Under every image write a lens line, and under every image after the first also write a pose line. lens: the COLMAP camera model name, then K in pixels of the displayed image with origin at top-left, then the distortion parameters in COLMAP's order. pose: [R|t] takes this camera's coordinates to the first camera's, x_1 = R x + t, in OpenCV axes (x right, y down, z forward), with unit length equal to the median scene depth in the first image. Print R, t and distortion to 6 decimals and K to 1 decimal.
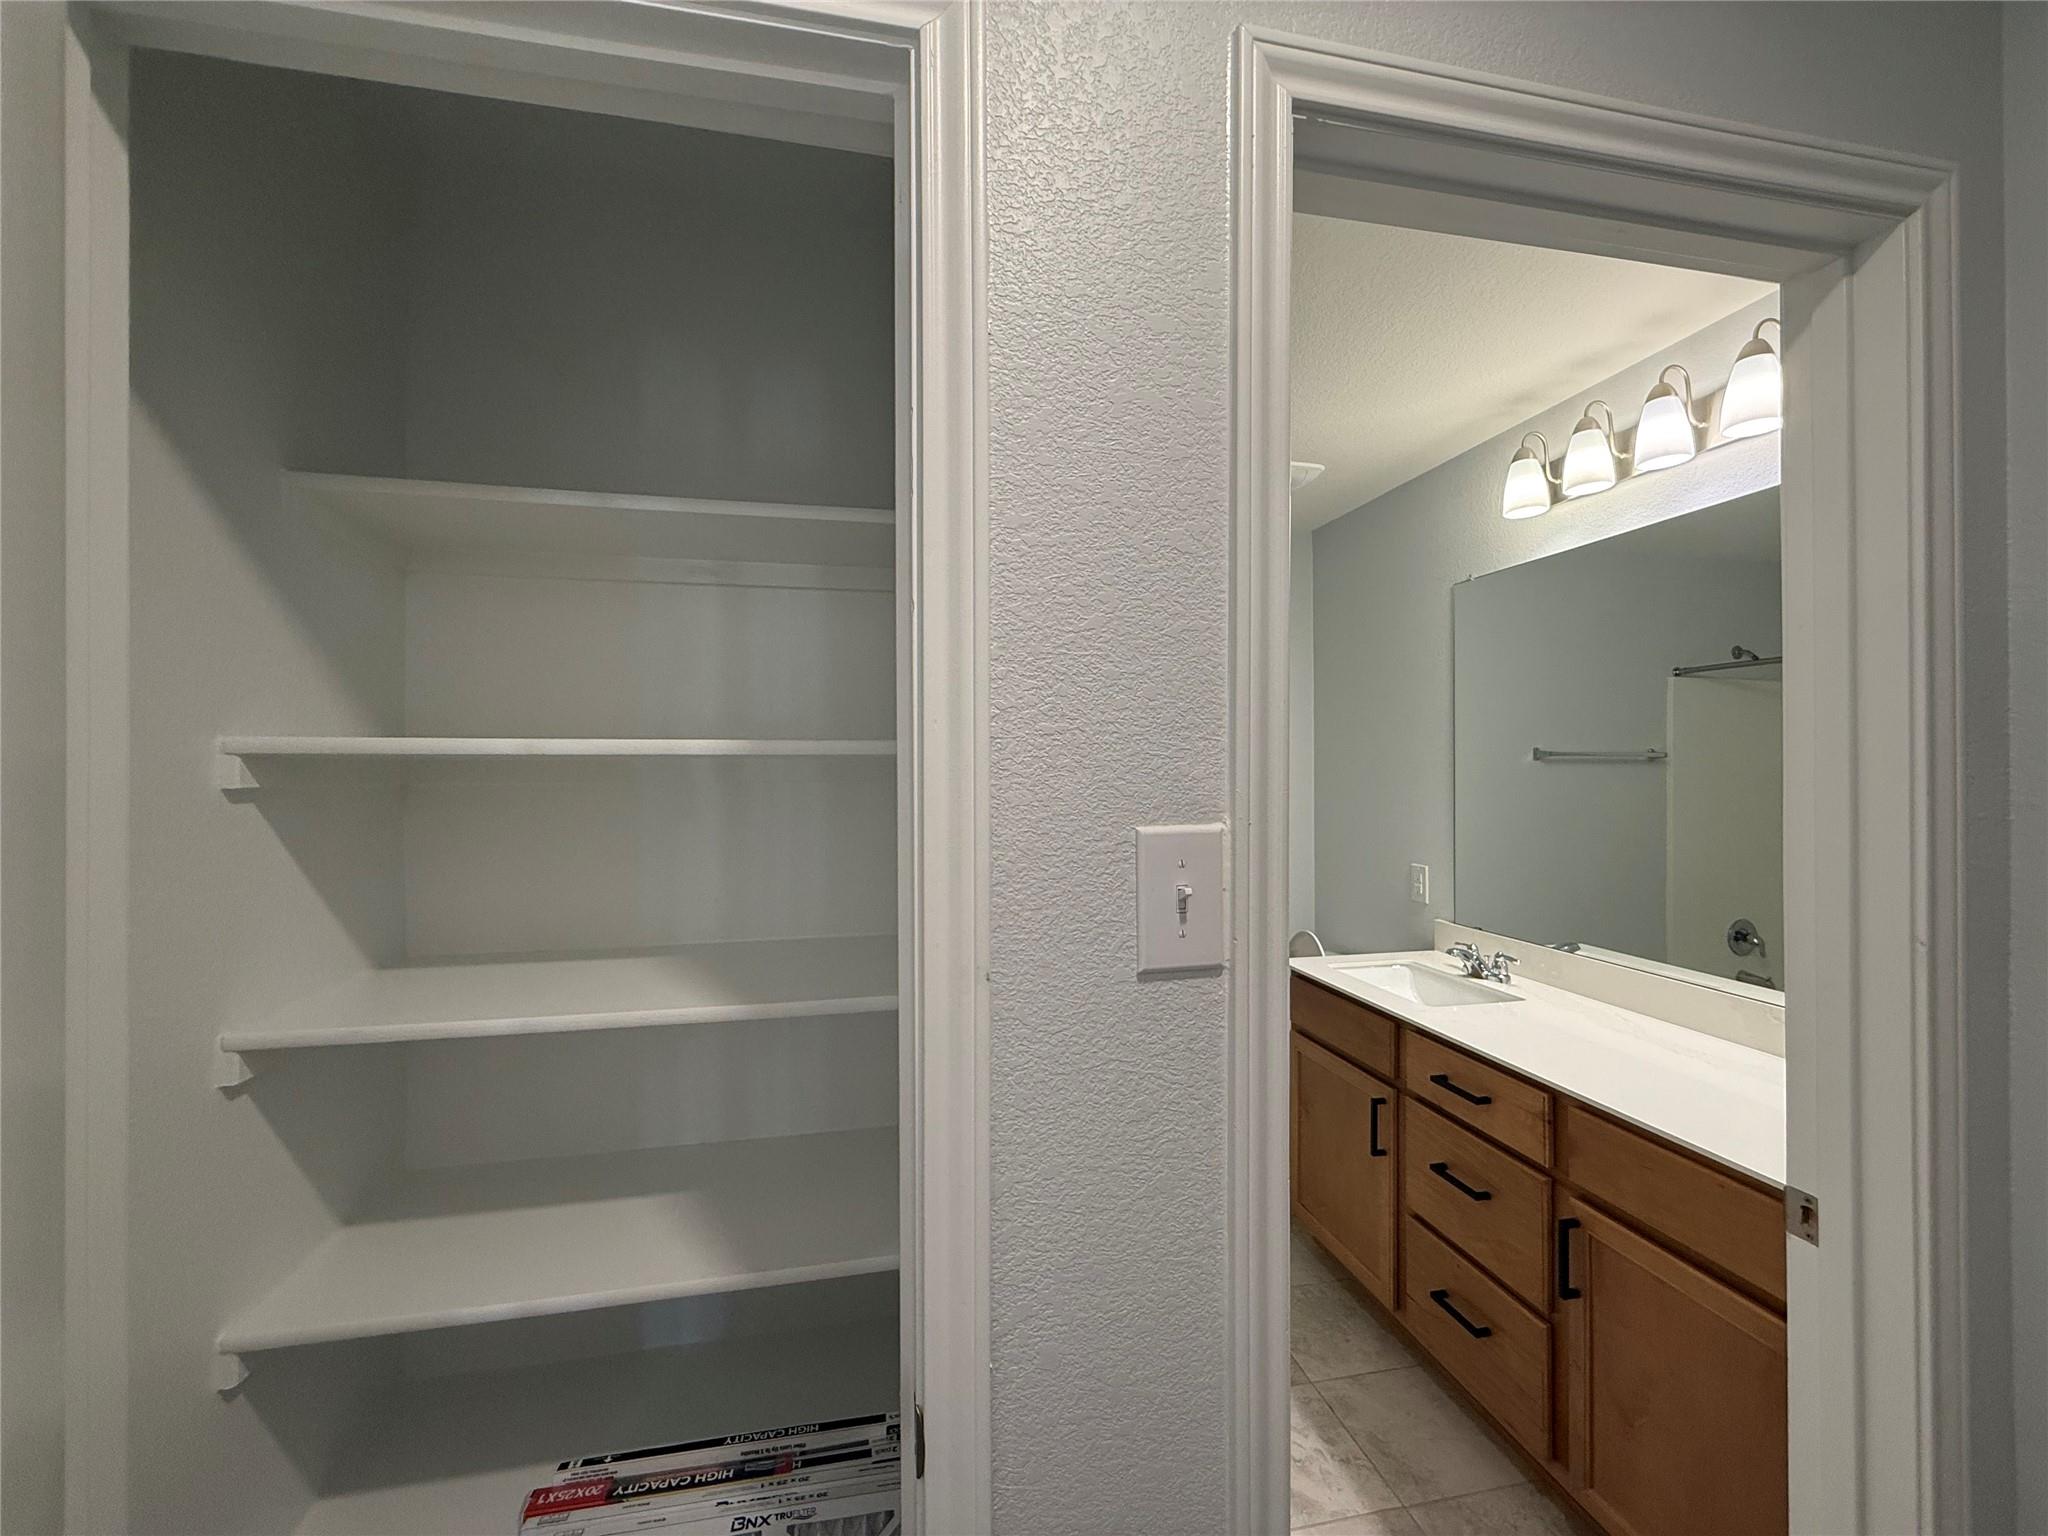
lens RADIAL K [[811.1, 0, 1023.9], [0, 811.1, 767.0], [0, 0, 1]] dist [0.001116, 0.000192]
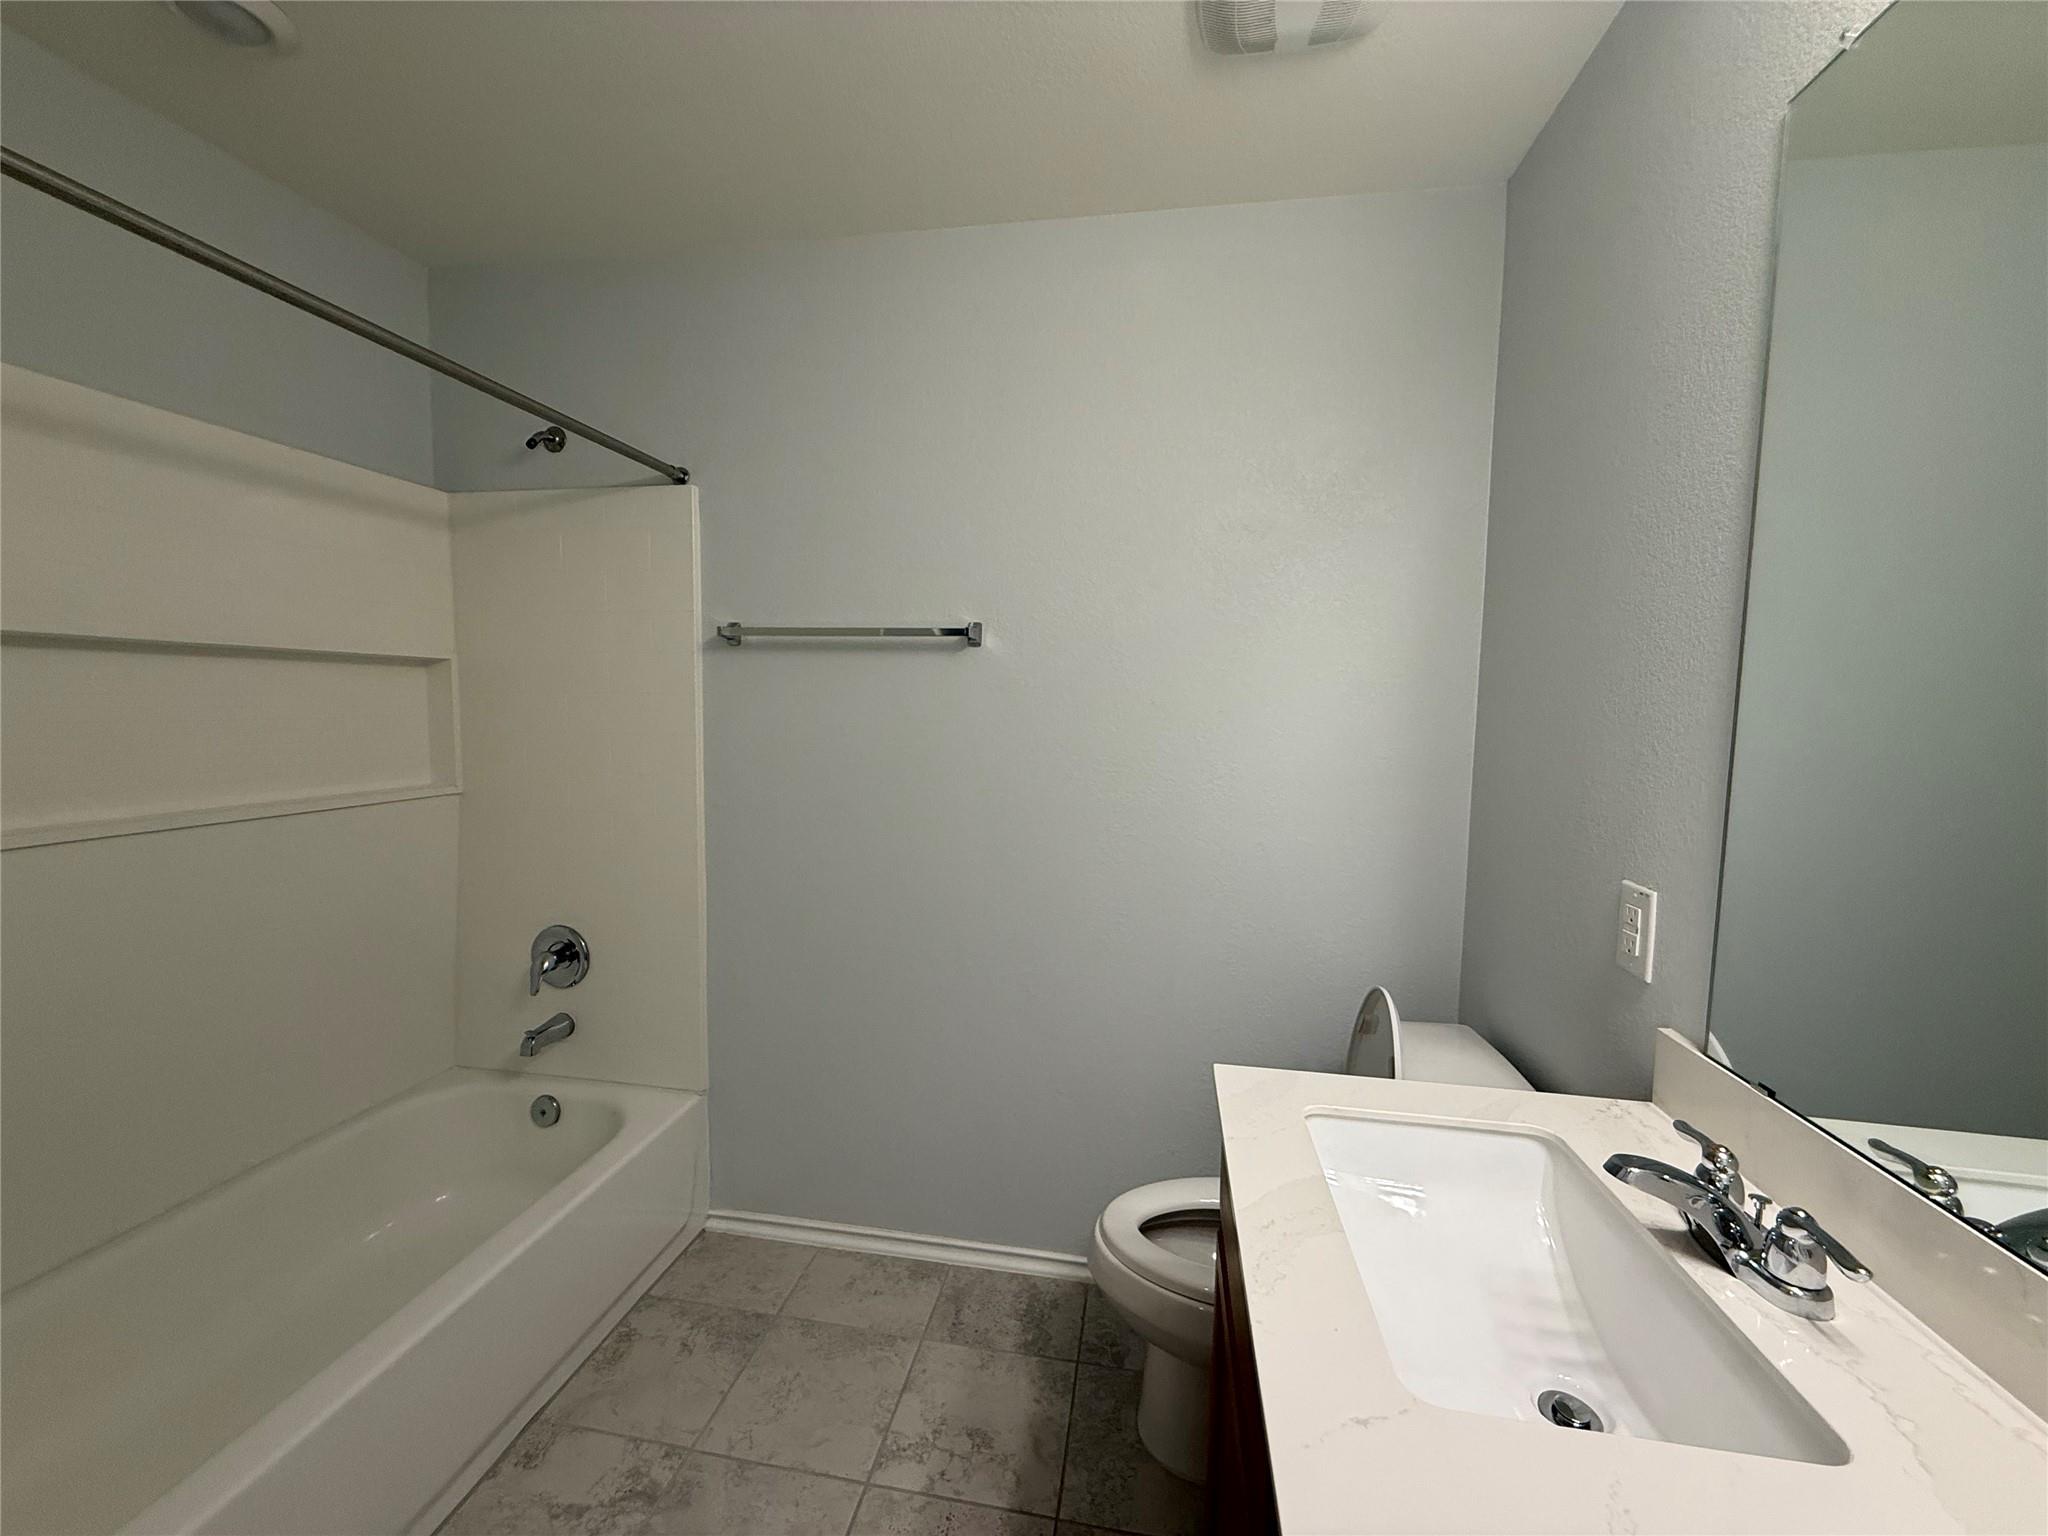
lens RADIAL K [[811.1, 0, 1025.2], [0, 811.1, 766.3], [0, 0, 1]] dist [0.001116, 0.000192]
pose [[0.930683, 0.046541, -0.362853, 0.415346], [-0.017156, 0.996336, 0.083789, 0.037375], [0.365423, -0.071756, 0.928072, 0.614176]]
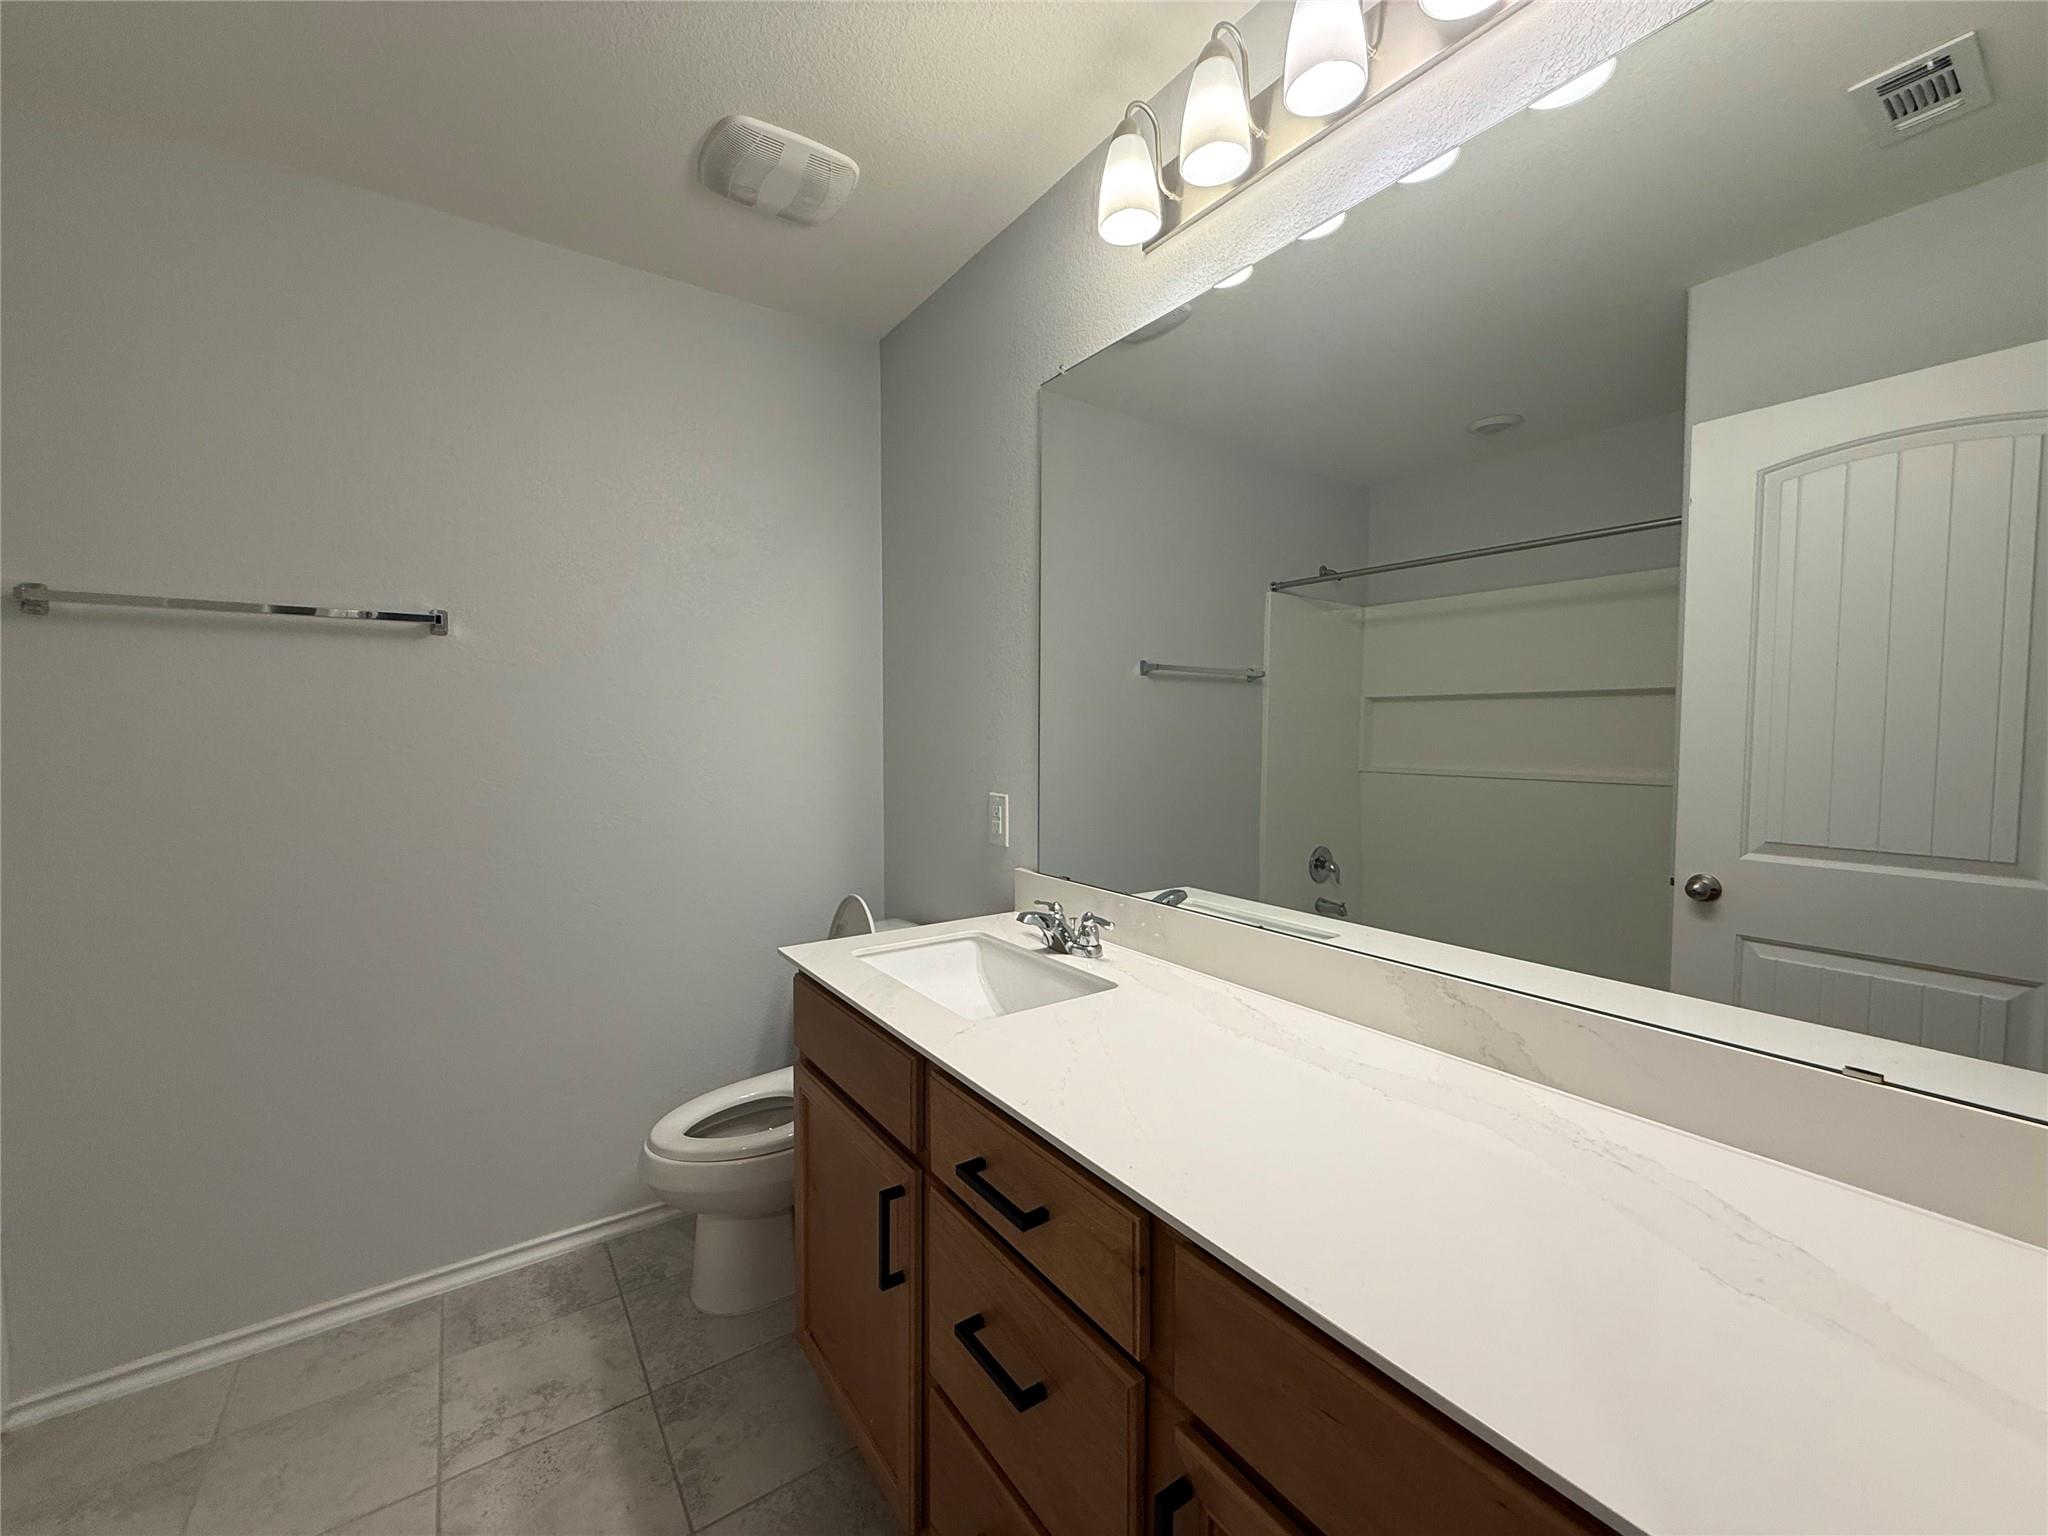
lens RADIAL K [[811.1, 0, 1009.0], [0, 811.1, 768.7], [0, 0, 1]] dist [0.001116, 0.000192]
pose [[0.923276, -0.016030, 0.383803, 0.268182], [-0.004787, 0.998571, 0.053222, 0.072870], [-0.384108, -0.050976, 0.921880, 0.408904]]
